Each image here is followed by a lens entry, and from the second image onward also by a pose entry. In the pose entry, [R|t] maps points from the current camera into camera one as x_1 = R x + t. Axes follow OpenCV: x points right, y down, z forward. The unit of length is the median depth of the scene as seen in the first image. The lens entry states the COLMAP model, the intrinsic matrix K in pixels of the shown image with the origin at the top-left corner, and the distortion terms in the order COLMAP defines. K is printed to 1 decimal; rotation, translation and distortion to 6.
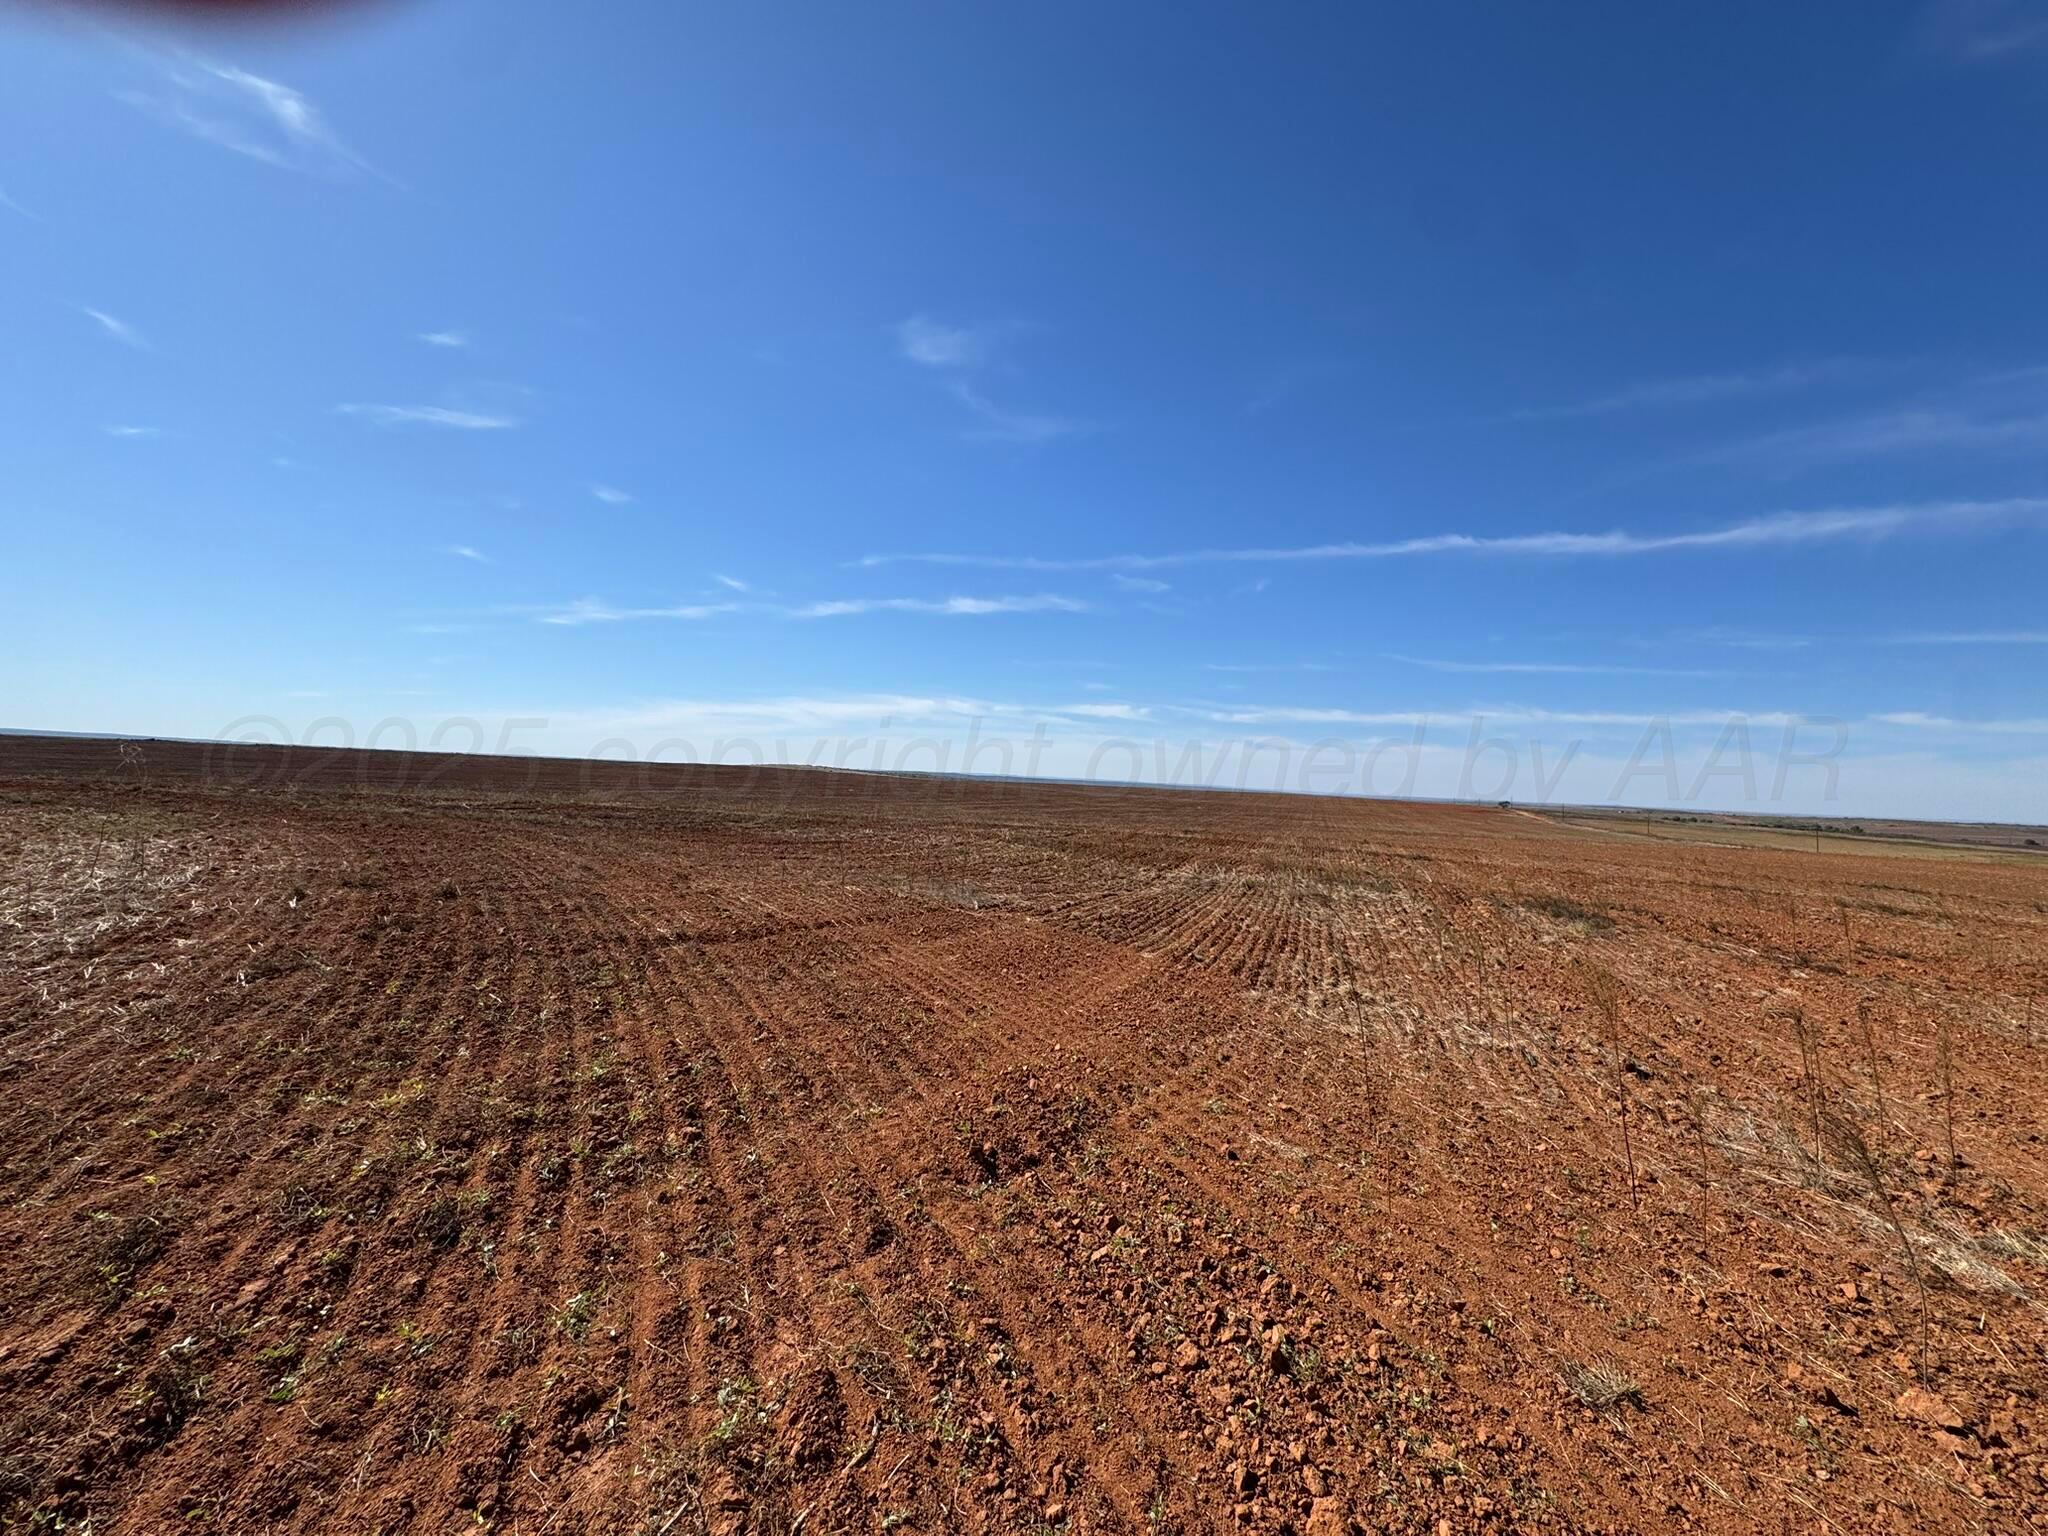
lens RADIAL K [[807.3, 0, 1027.8], [0, 807.3, 773.8], [0, 0, 1]] dist [-0.002866, 0.000224]
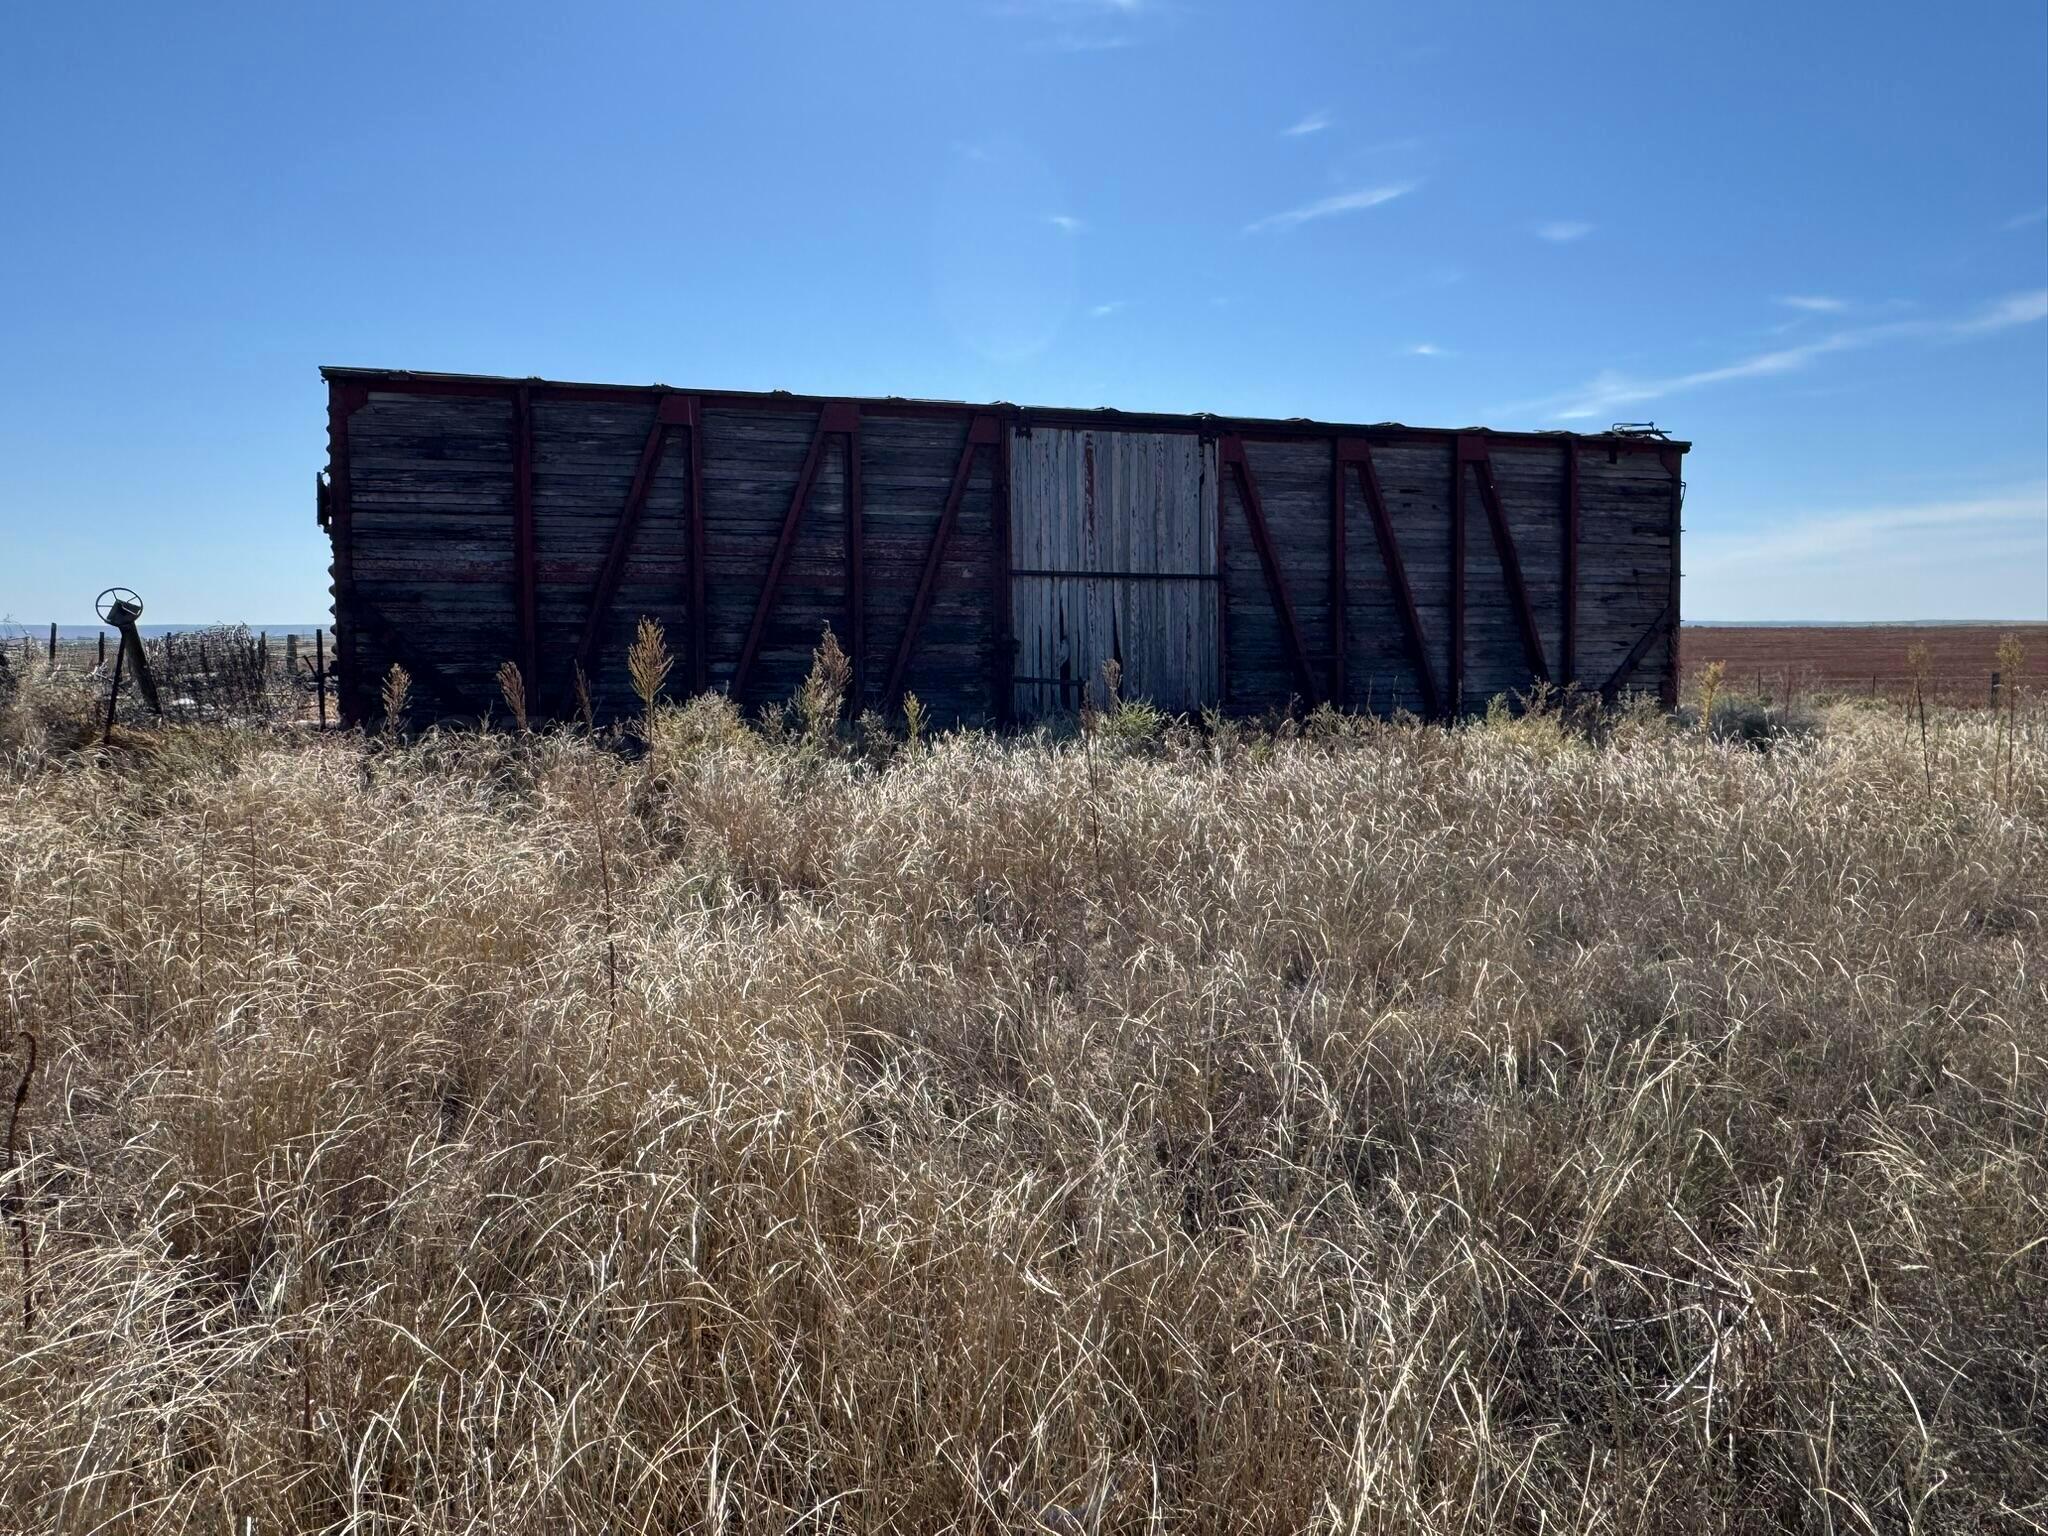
lens RADIAL K [[1407.8, 0, 1021.4], [0, 1407.8, 767.1], [0, 0, 1]] dist [-0.004062, 0.001668]
pose [[0.563588, 0.040168, -0.825079, 1.355094], [0.030787, 0.997102, 0.069573, 0.039446], [0.825482, -0.064612, 0.560718, -0.411870]]
